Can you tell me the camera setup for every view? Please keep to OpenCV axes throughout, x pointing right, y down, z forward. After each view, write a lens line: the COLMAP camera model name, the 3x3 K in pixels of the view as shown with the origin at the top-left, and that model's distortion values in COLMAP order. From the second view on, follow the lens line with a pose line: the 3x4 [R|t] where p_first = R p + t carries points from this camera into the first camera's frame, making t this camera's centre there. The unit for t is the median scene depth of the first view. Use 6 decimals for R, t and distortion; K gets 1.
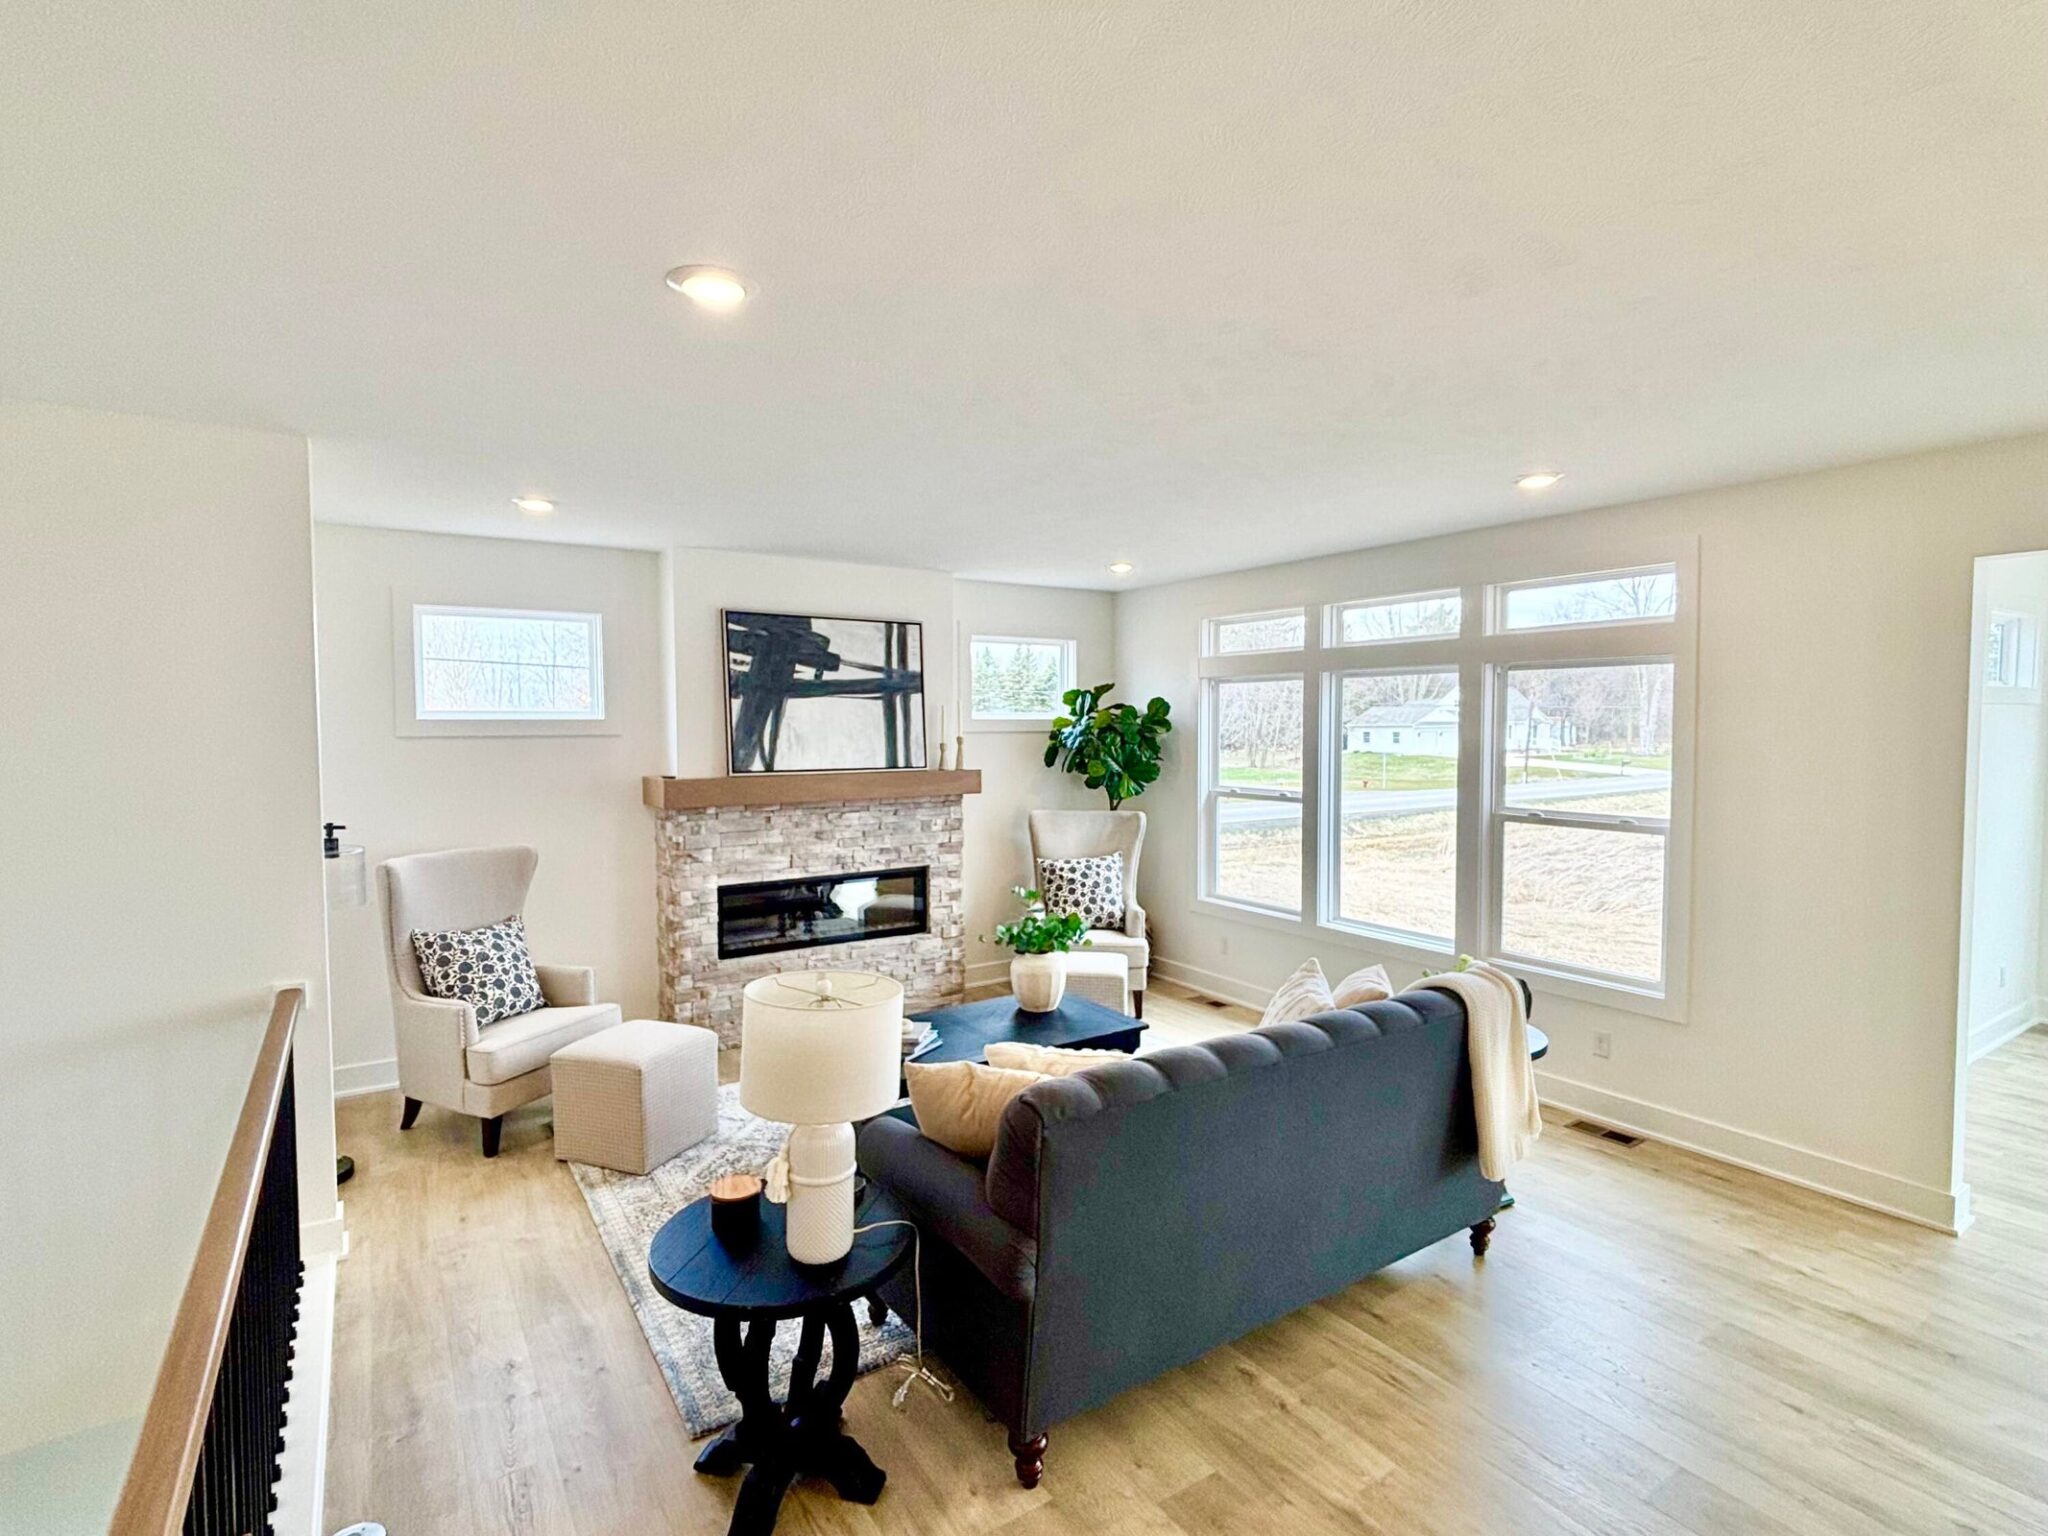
lens RADIAL K [[985.4, 0, 1020.9], [0, 985.4, 764.7], [0, 0, 1]] dist [0.008824, -0.009567]
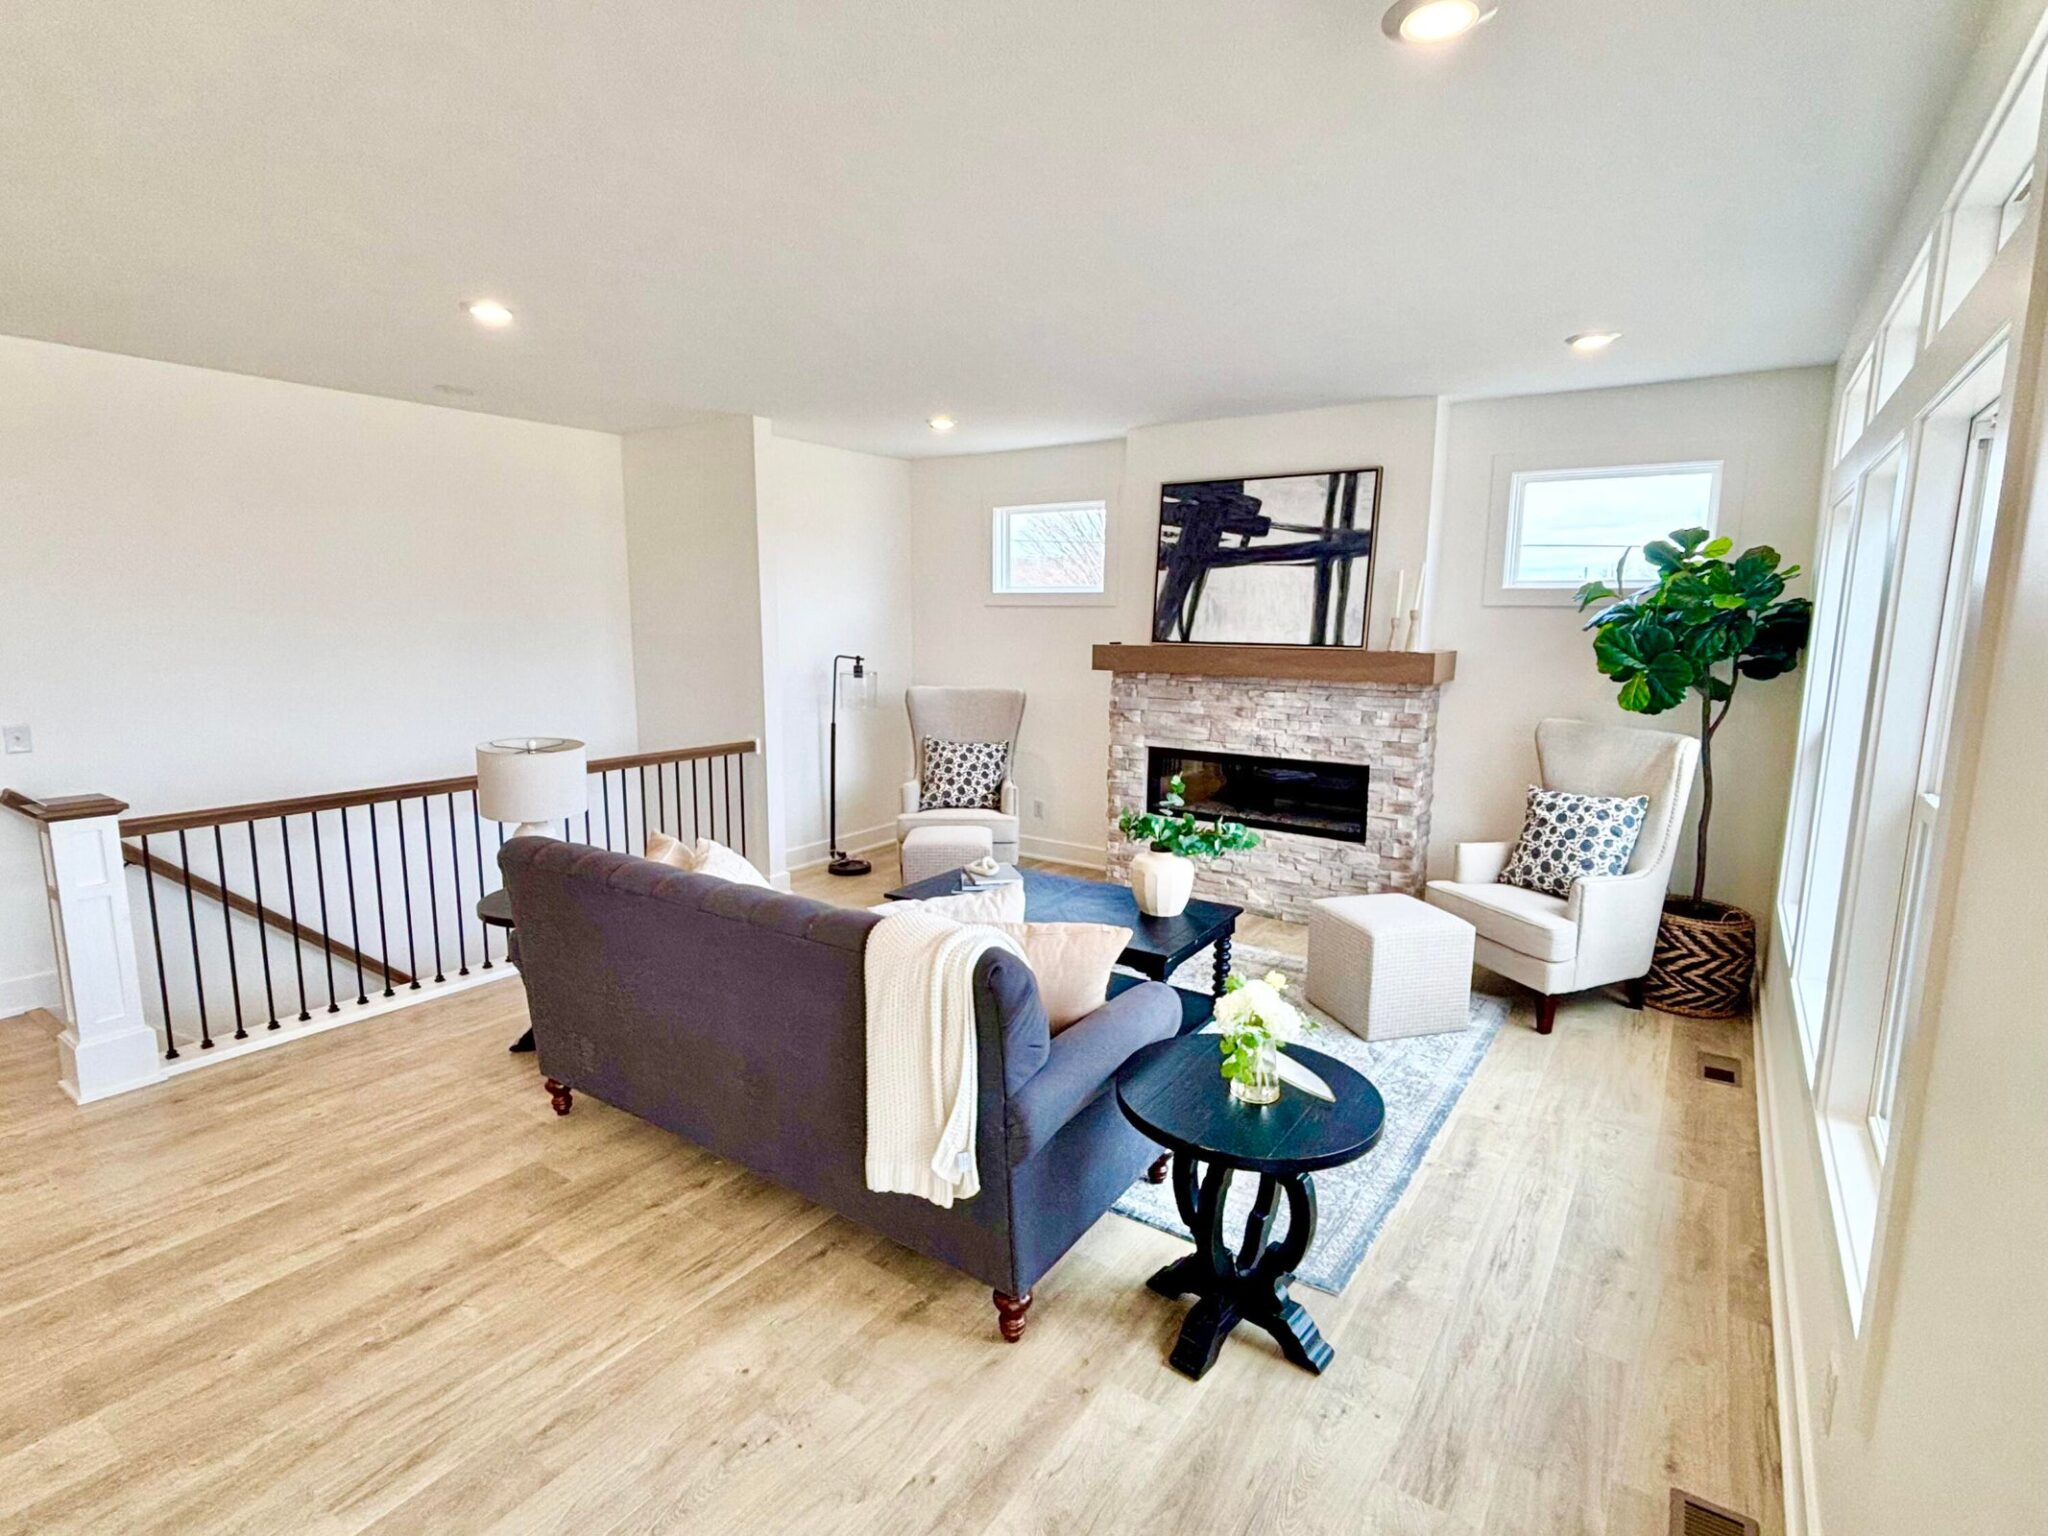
lens RADIAL K [[985.4, 0, 1021.1], [0, 985.4, 771.7], [0, 0, 1]] dist [0.008824, -0.009567]
pose [[0.377428, 0.152706, -0.913361, 0.605143], [-0.048865, 0.988220, 0.145030, 0.000035], [0.924749, -0.010107, 0.380444, 0.435618]]
